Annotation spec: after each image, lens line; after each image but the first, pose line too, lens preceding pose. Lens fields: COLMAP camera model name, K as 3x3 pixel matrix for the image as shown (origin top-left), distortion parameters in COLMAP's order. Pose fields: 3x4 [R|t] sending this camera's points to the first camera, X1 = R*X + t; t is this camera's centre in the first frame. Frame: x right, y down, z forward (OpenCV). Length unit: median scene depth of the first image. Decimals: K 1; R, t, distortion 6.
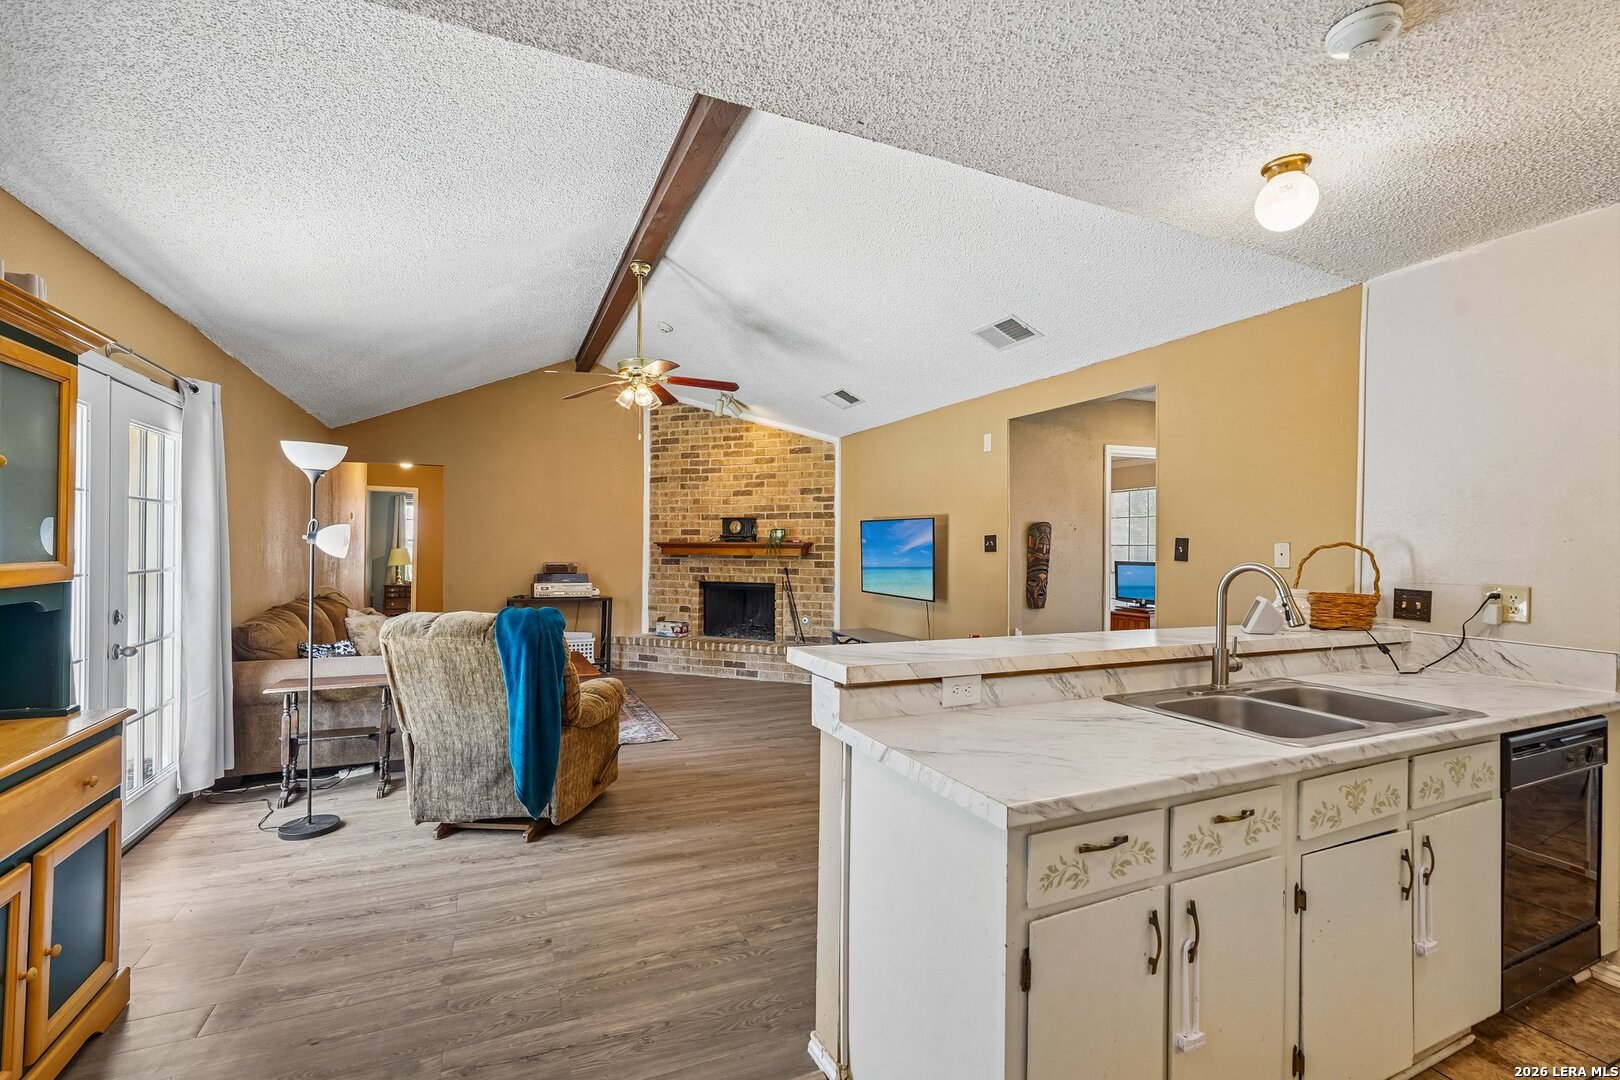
lens RADIAL K [[713.9, 0, 804.5], [0, 713.9, 538.2], [0, 0, 1]] dist [-0.013902, 0.007930]
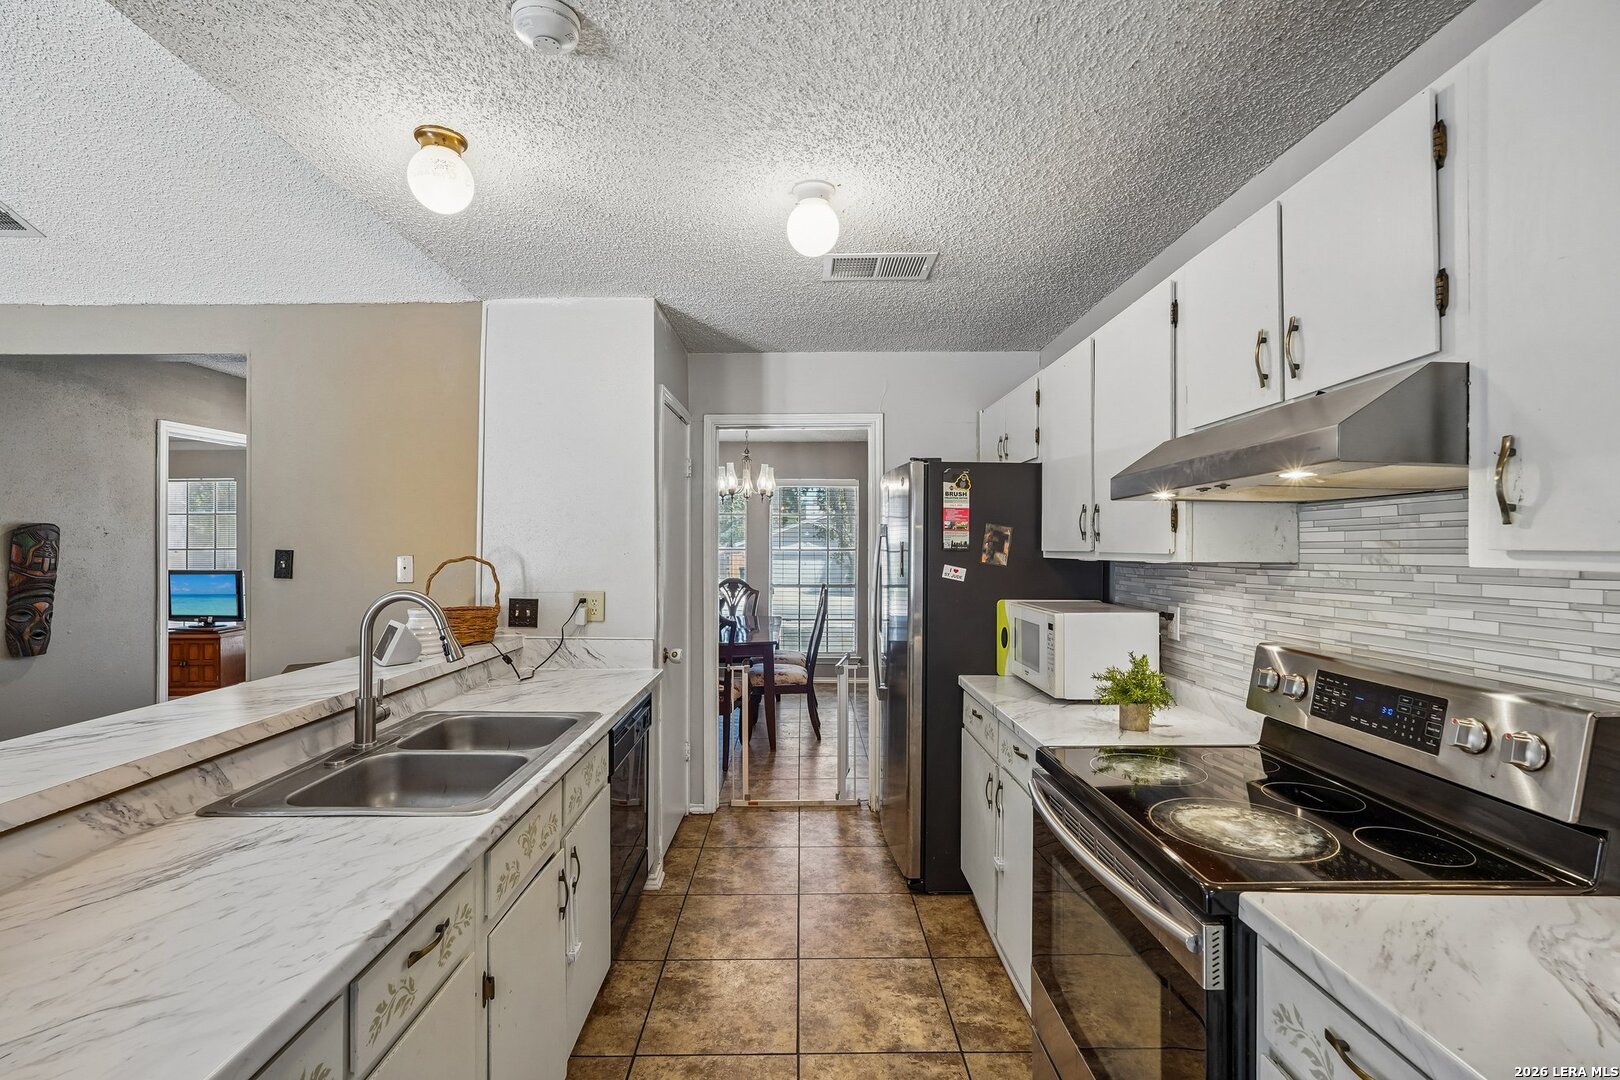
lens RADIAL K [[713.9, 0, 807.3], [0, 713.9, 542.9], [0, 0, 1]] dist [-0.013902, 0.007930]
pose [[0.403776, -0.005865, 0.914839, 0.020640], [-0.004353, 0.999956, 0.008331, -0.012913], [-0.914848, -0.007346, 0.403732, 0.090985]]
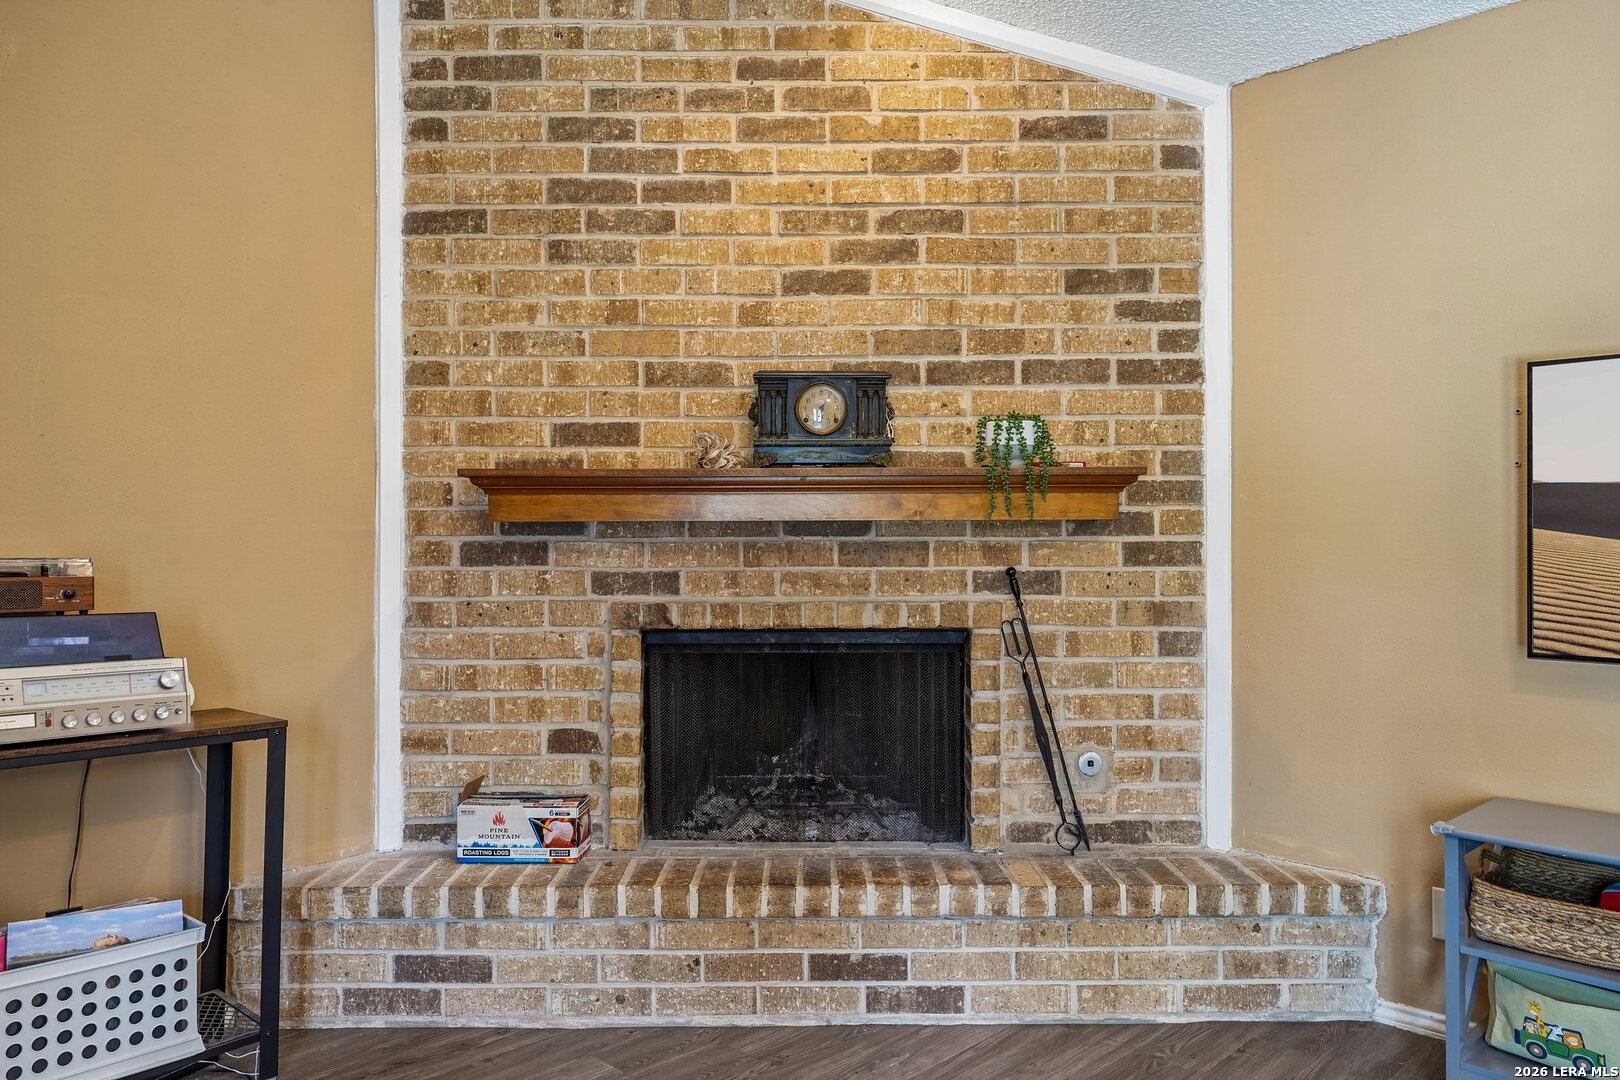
lens RADIAL K [[1141.9, 0, 815.1], [0, 1141.9, 543.3], [0, 0, 1]] dist [-0.004268, 0.010436]
pose [[0.930393, -0.006990, 0.366498, -0.373827], [0.003549, 0.999943, 0.010063, 0.041710], [-0.366547, -0.008062, 0.930364, 0.947594]]
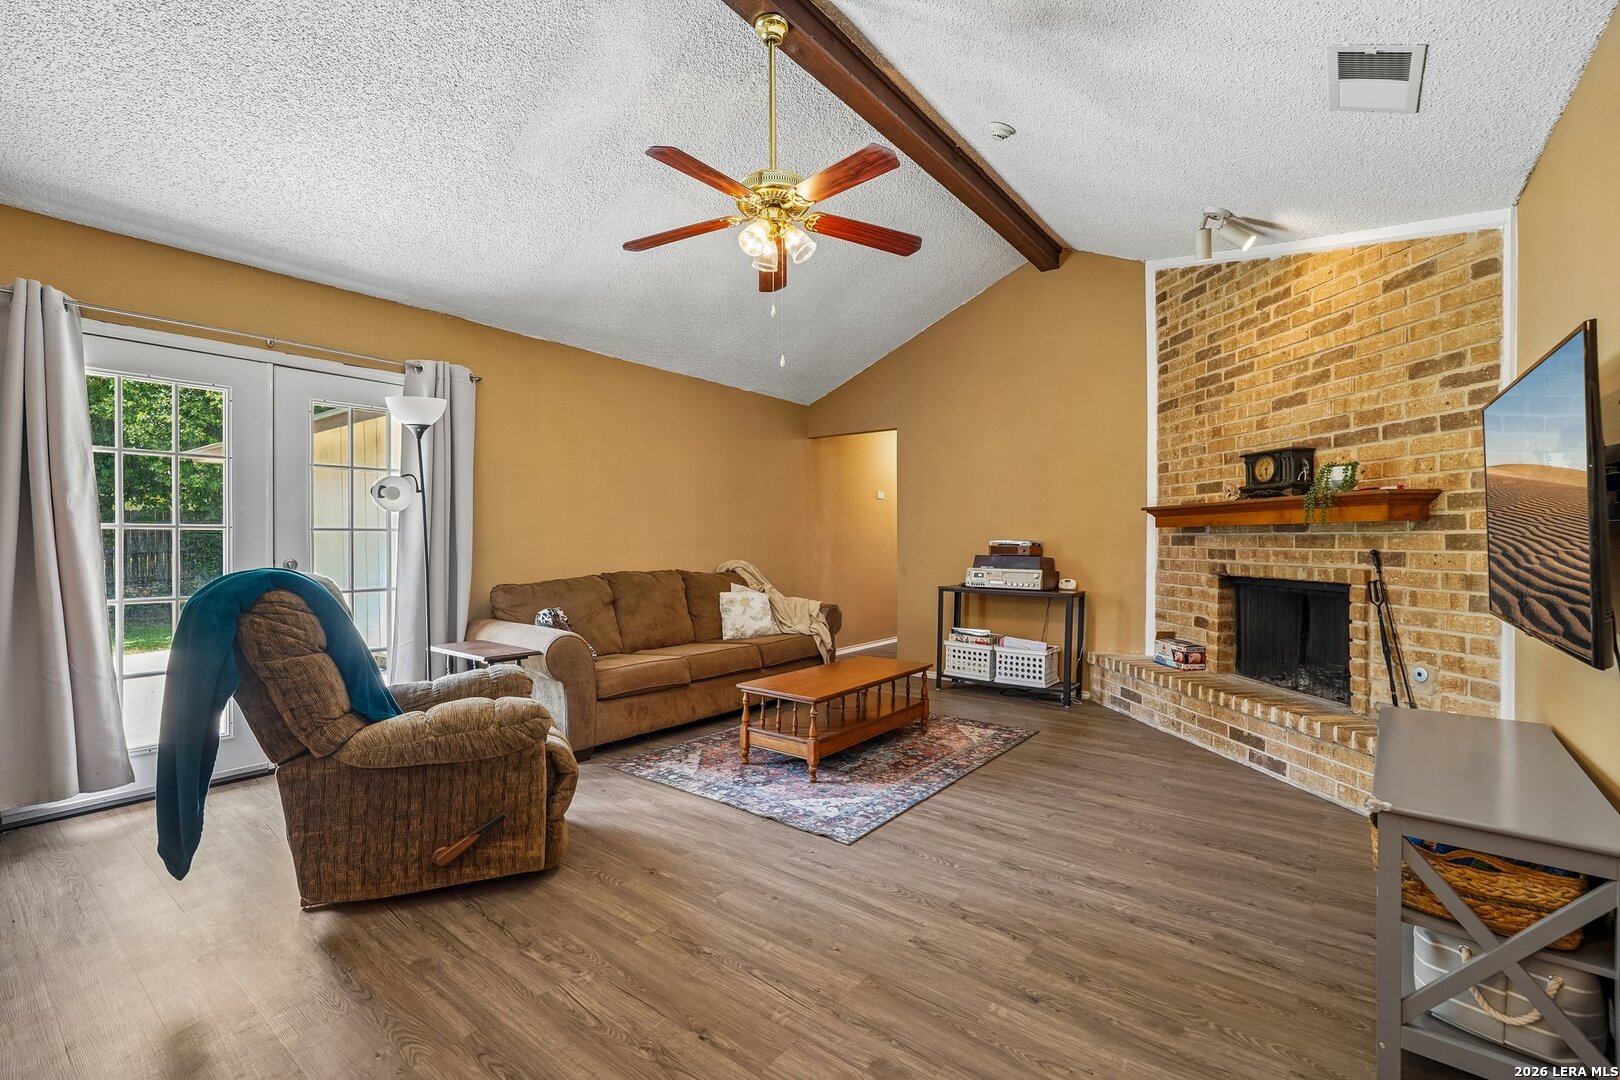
lens RADIAL K [[713.9, 0, 805.1], [0, 713.9, 542.4], [0, 0, 1]] dist [-0.013902, 0.007930]
pose [[0.479261, -0.001996, -0.877670, 0.290618], [0.010453, 0.999939, 0.003434, 0.047107], [0.877610, -0.010820, 0.479252, 0.707895]]
